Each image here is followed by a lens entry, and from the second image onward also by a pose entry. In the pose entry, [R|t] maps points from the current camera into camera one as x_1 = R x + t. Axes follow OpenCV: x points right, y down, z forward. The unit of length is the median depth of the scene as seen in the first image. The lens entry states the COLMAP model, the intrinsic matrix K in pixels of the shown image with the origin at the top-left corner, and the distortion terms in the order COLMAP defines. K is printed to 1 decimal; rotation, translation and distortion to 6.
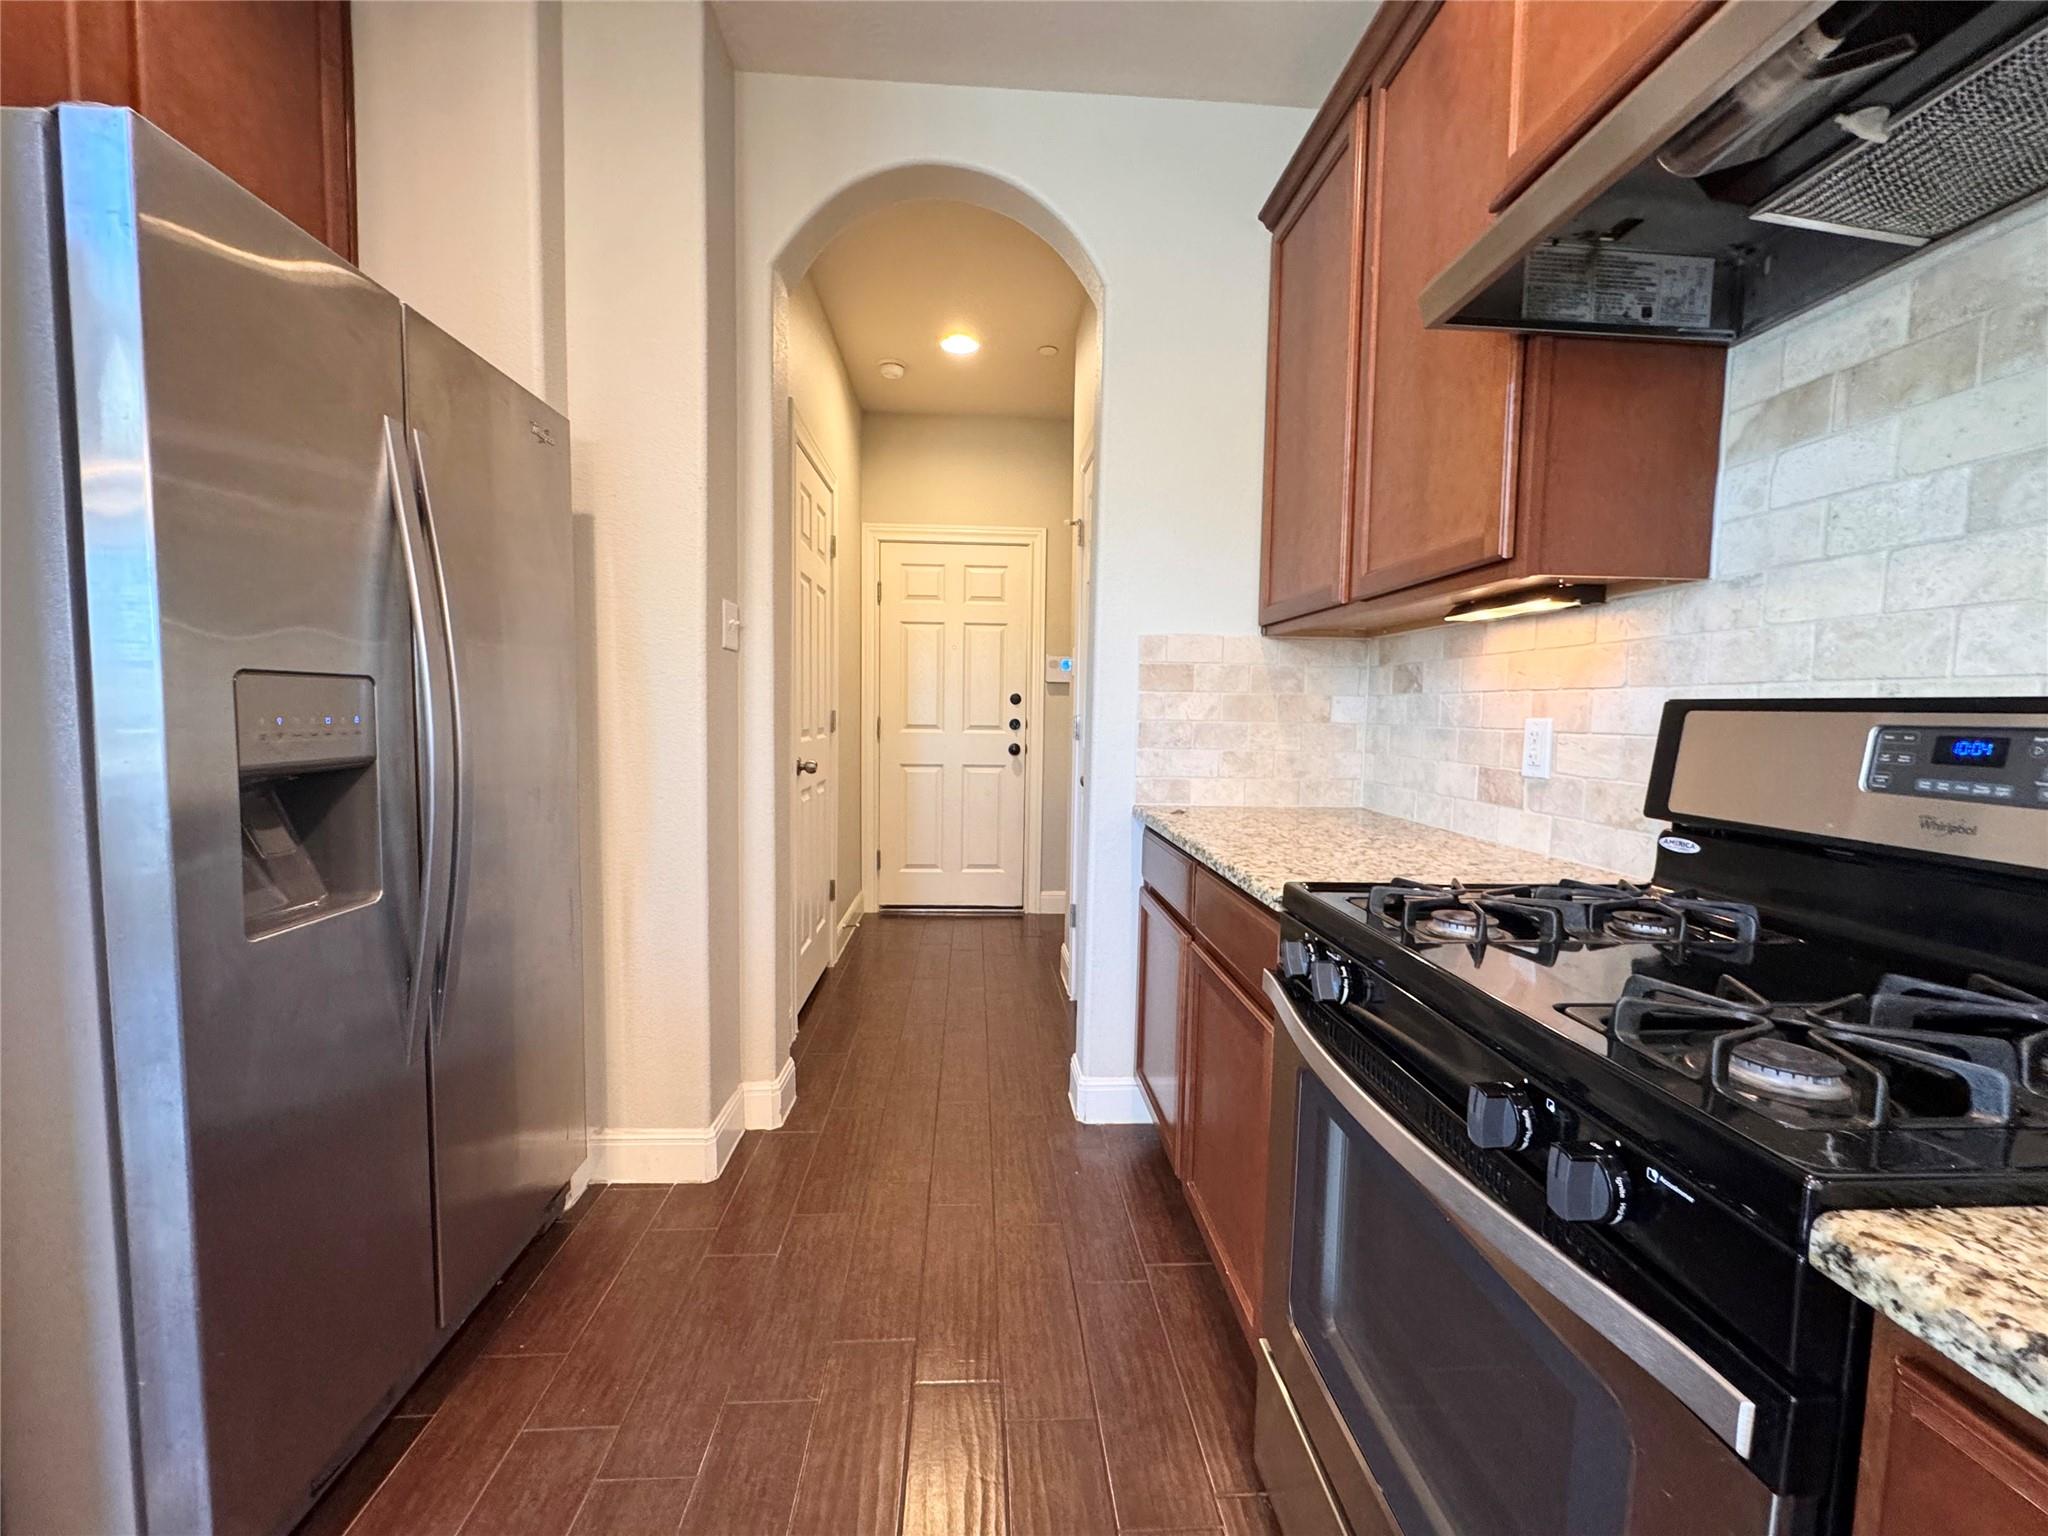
lens RADIAL K [[813.6, 0, 1018.8], [0, 813.6, 772.1], [0, 0, 1]] dist [-0.003037, 0.000178]
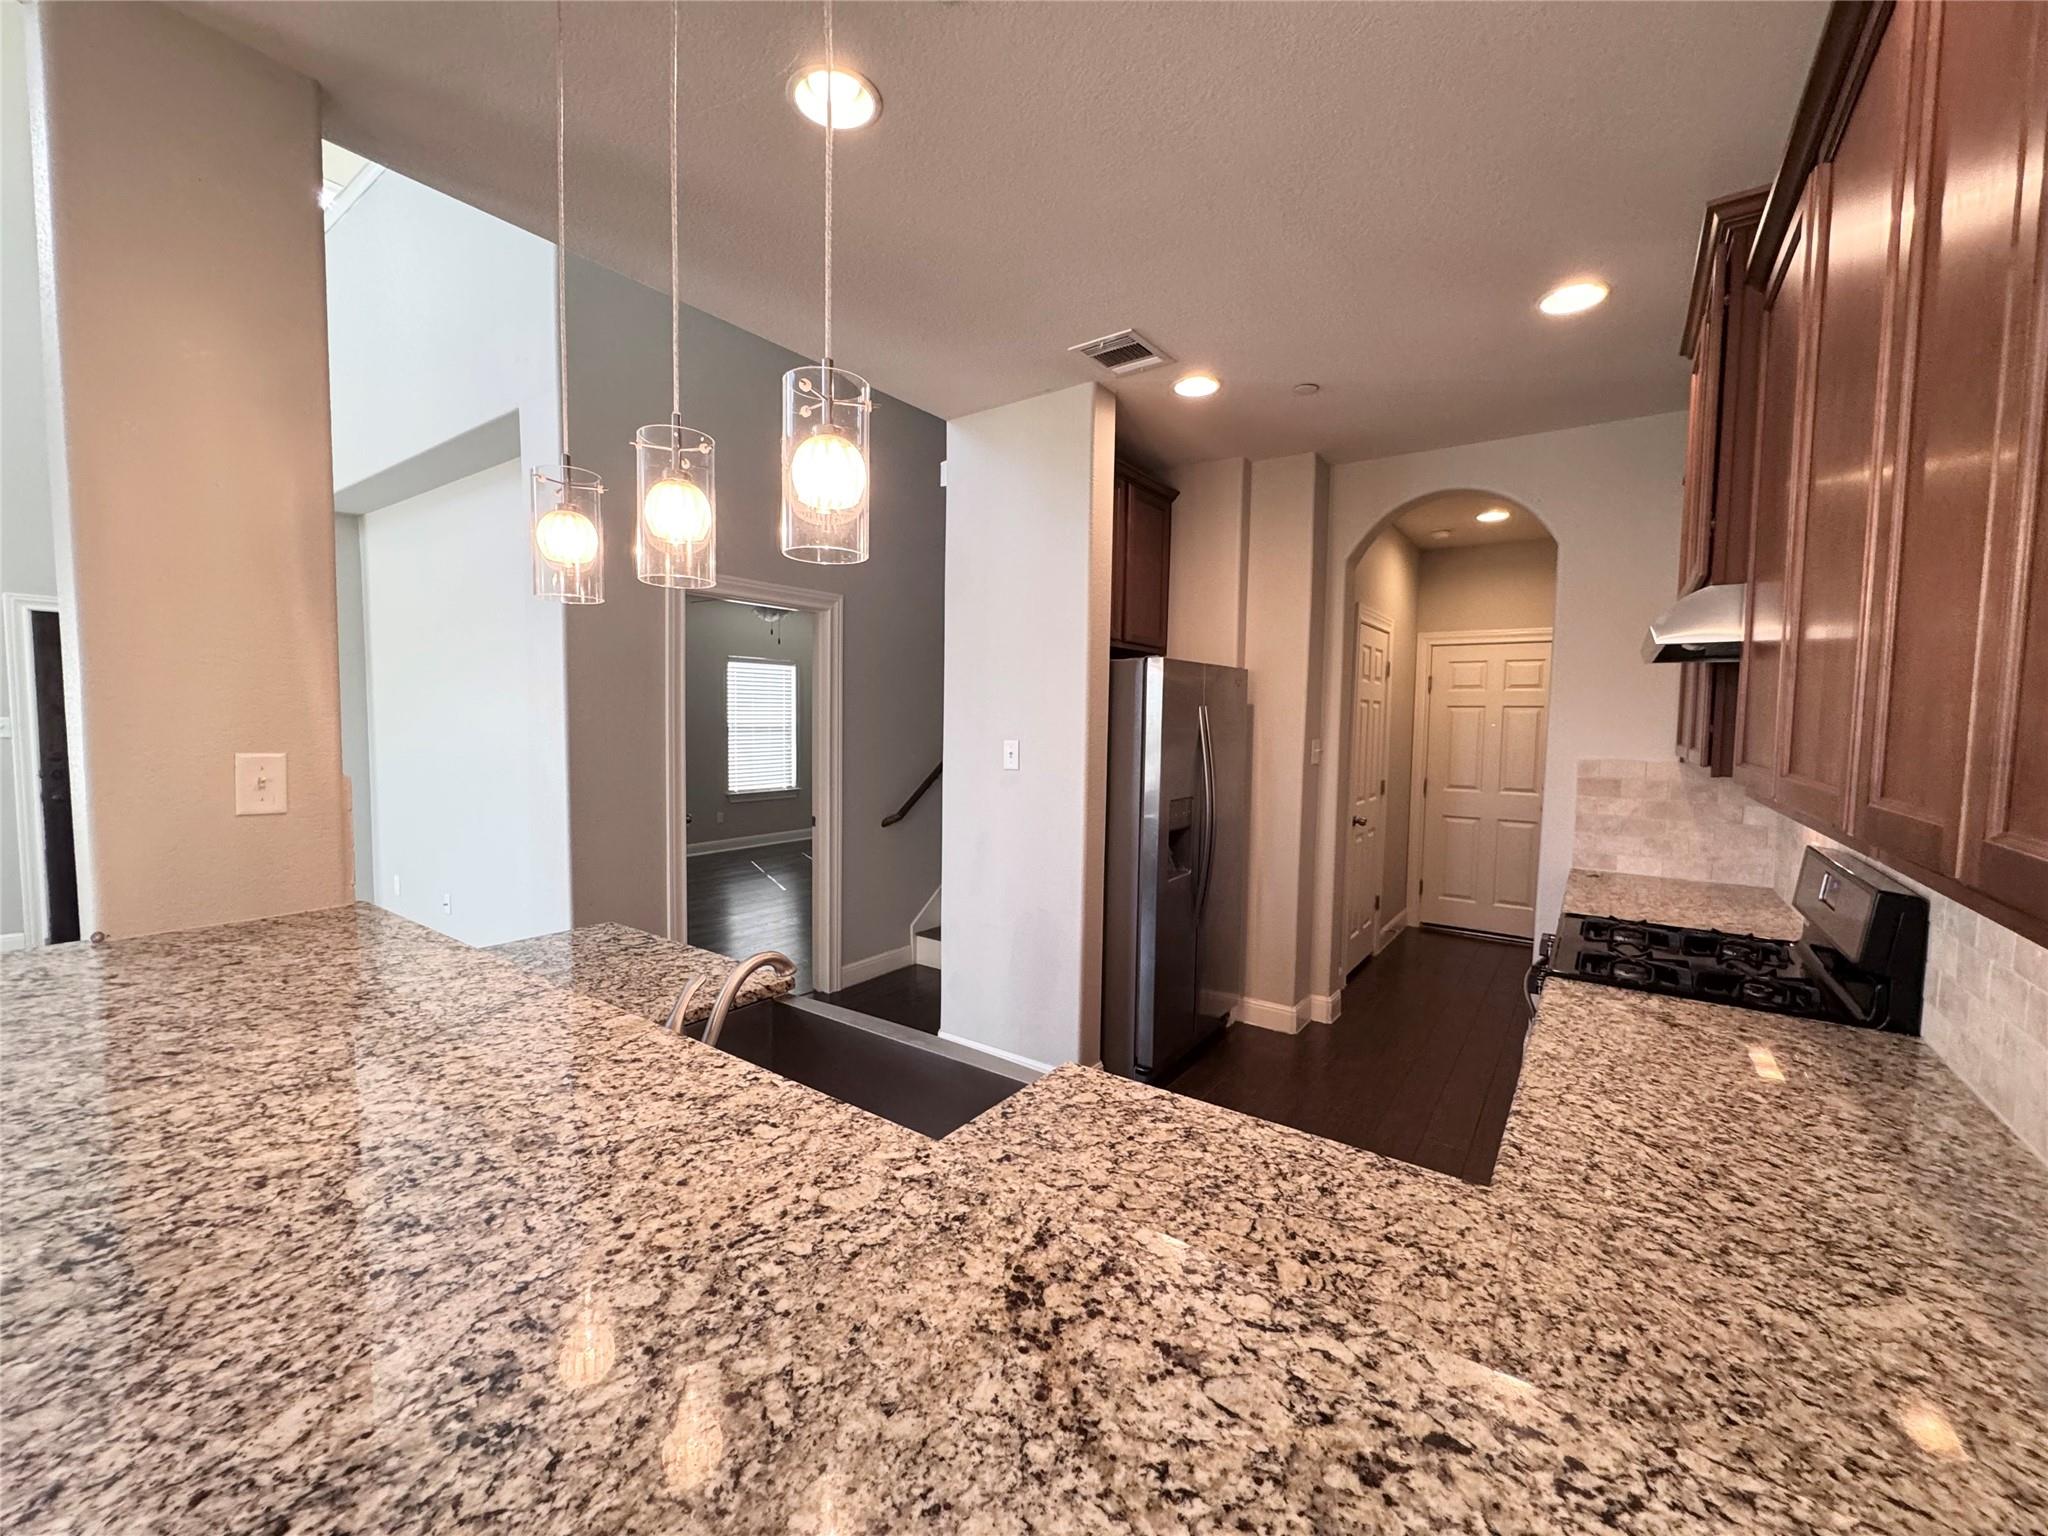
lens RADIAL K [[813.6, 0, 1020.6], [0, 813.6, 773.0], [0, 0, 1]] dist [-0.003037, 0.000178]
pose [[0.776588, 0.036055, -0.628977, 0.294957], [-0.046543, 0.998916, -0.000205, -0.092038], [0.628288, 0.029434, 0.777424, -0.874734]]
